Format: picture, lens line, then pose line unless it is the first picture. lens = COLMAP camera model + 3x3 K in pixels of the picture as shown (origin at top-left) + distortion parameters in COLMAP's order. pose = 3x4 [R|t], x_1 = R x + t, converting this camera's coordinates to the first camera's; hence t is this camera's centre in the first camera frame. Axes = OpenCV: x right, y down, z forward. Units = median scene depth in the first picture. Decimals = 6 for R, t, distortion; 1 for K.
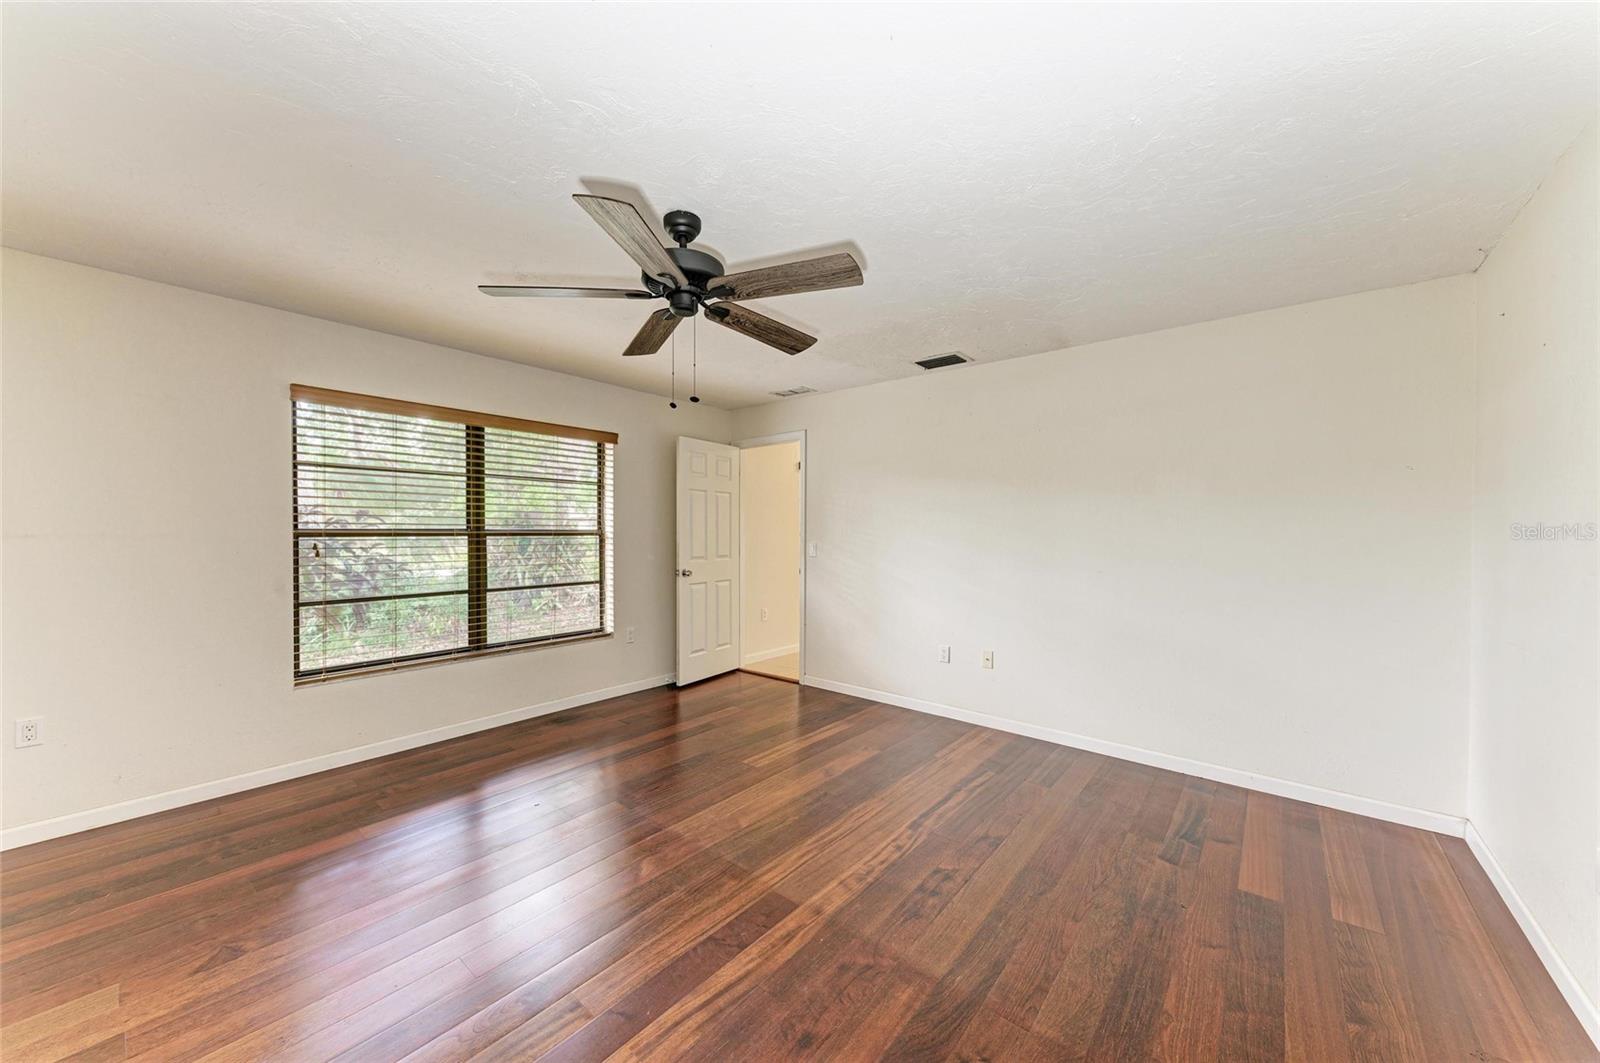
lens RADIAL K [[579.9, 0, 803.0], [0, 579.9, 529.9], [0, 0, 1]] dist [0.003099, -0.000061]
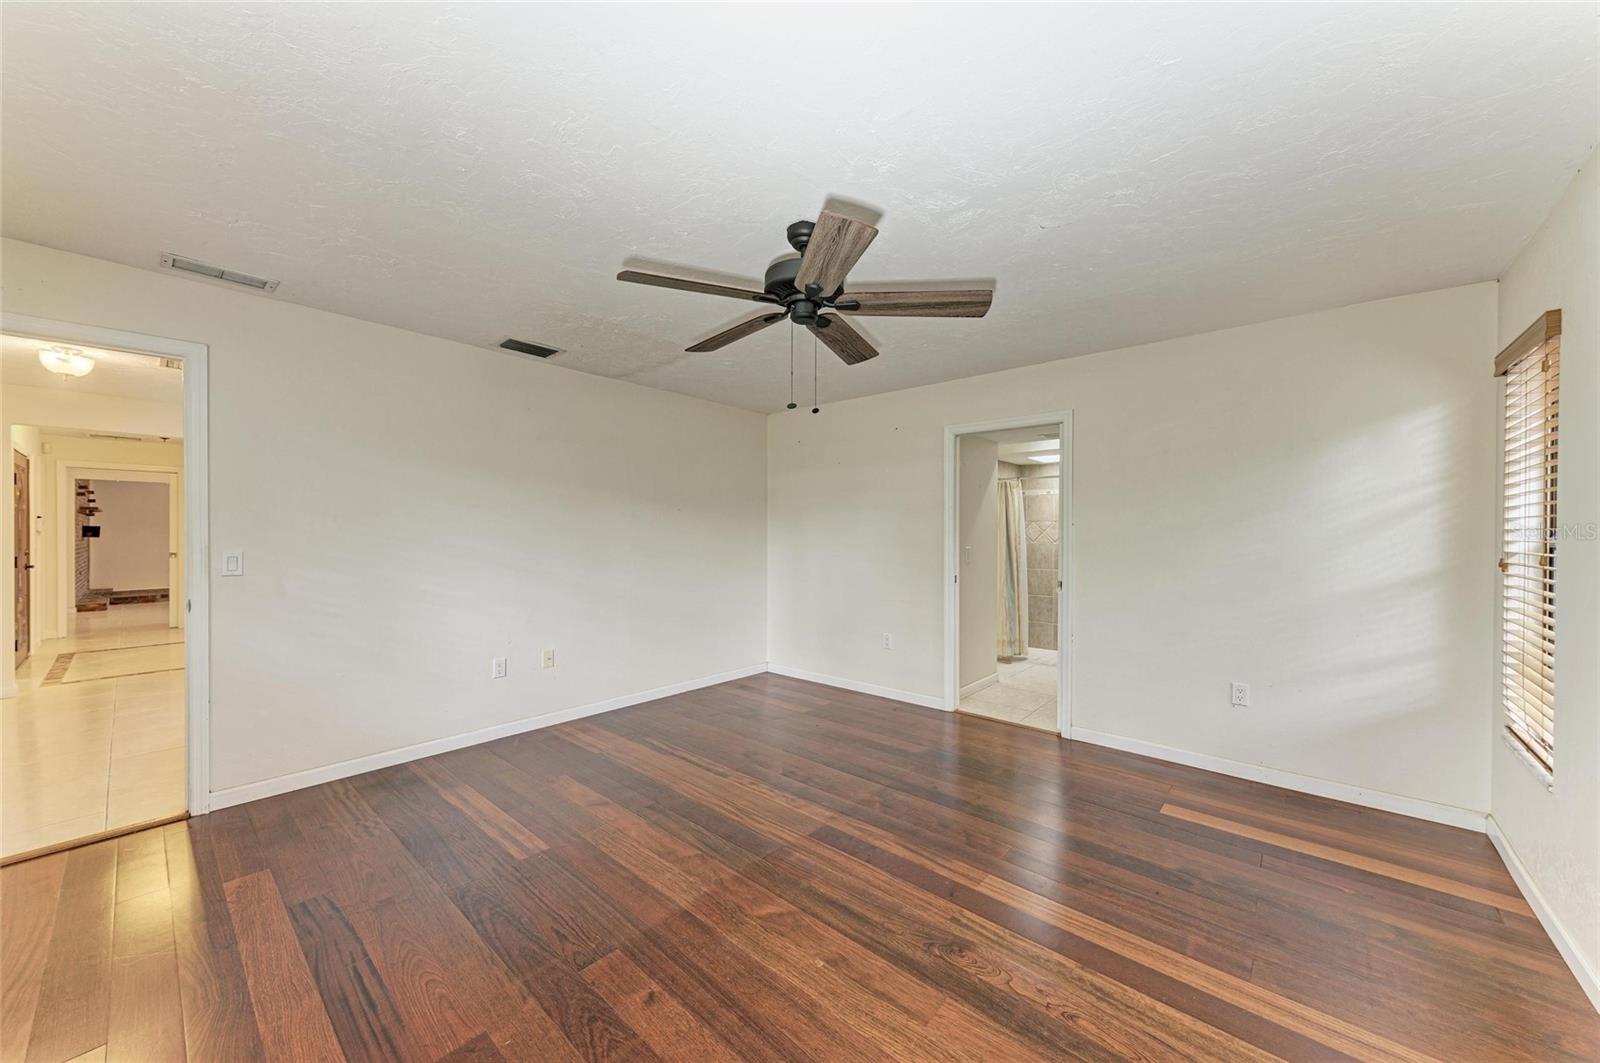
lens RADIAL K [[579.9, 0, 800.5], [0, 579.9, 532.6], [0, 0, 1]] dist [0.003099, -0.000061]
pose [[0.010559, -0.007384, 0.999917, -0.907508], [-0.004799, 0.999961, 0.007435, -0.007692], [-0.999933, -0.004877, 0.010523, 0.735208]]
